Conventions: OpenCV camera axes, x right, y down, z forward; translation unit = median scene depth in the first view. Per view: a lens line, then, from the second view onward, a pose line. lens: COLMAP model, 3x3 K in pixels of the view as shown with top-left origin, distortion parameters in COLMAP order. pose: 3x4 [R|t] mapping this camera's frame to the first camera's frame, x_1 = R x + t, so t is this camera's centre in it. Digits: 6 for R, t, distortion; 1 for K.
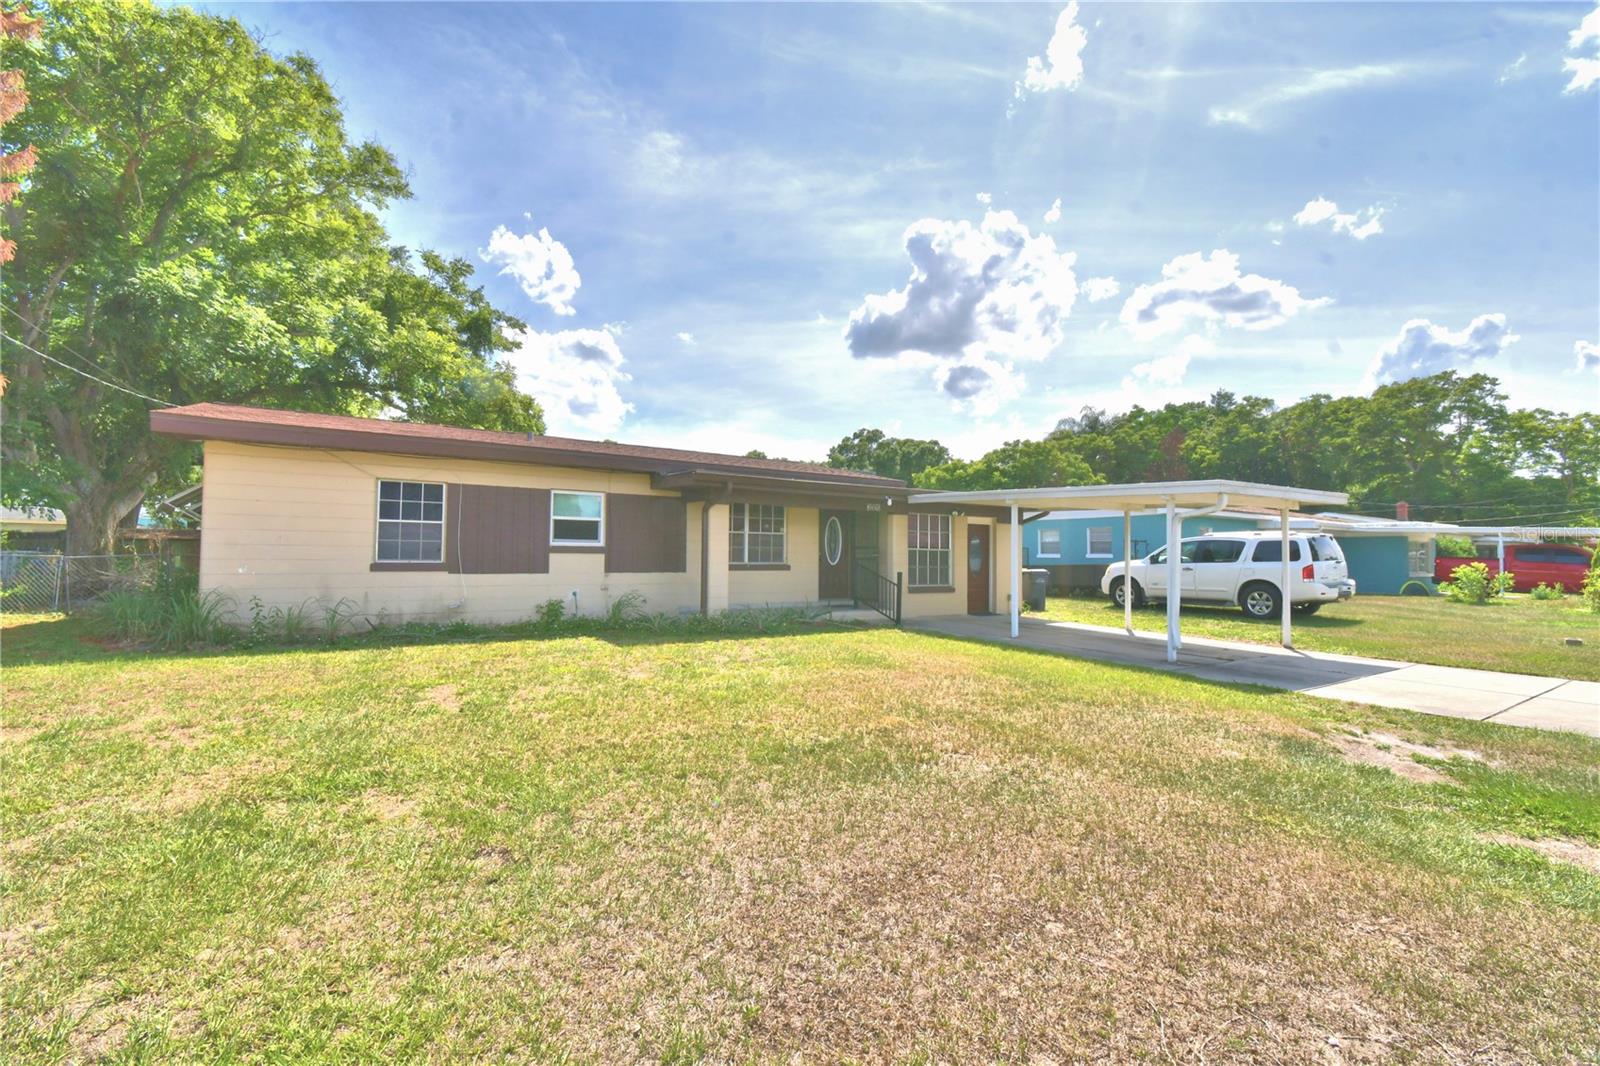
lens RADIAL K [[706.4, 0, 795.7], [0, 706.4, 535.0], [0, 0, 1]] dist [0.018727, -0.025567]
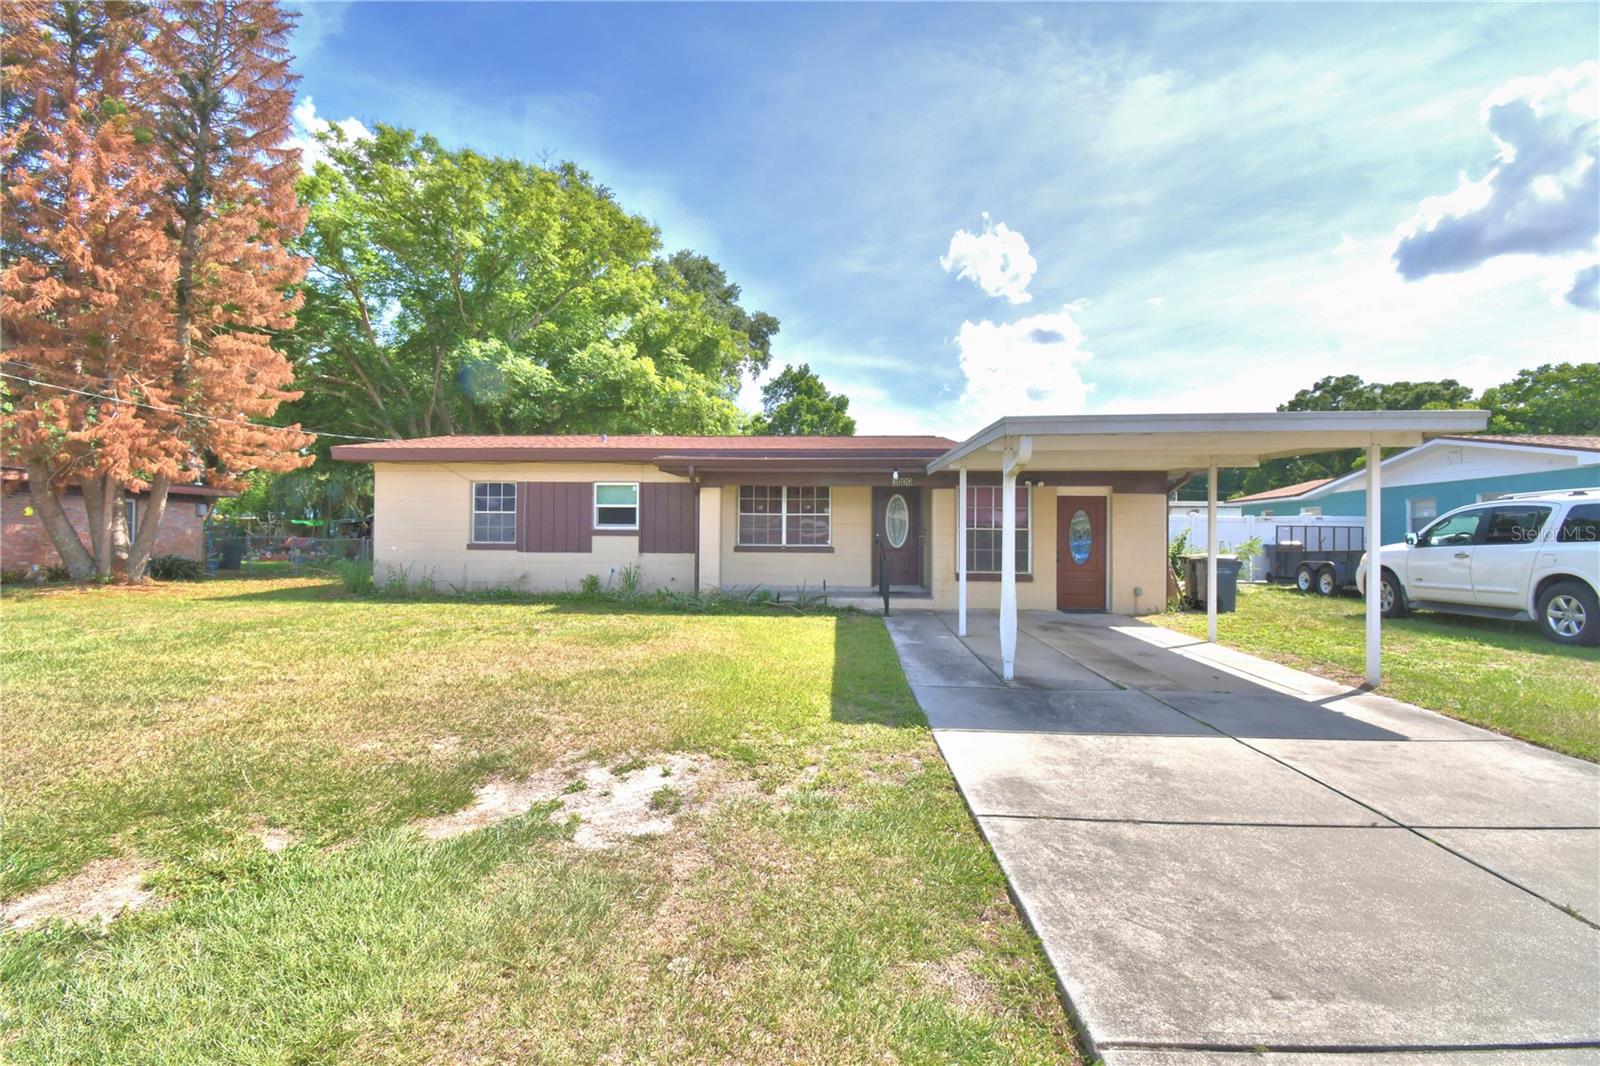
lens RADIAL K [[706.4, 0, 795.7], [0, 706.4, 535.0], [0, 0, 1]] dist [0.018727, -0.025567]
pose [[0.796858, -0.009846, -0.604086, 0.642219], [0.019218, 0.999774, 0.009056, 0.020042], [0.603861, -0.018826, 0.796867, 0.253884]]
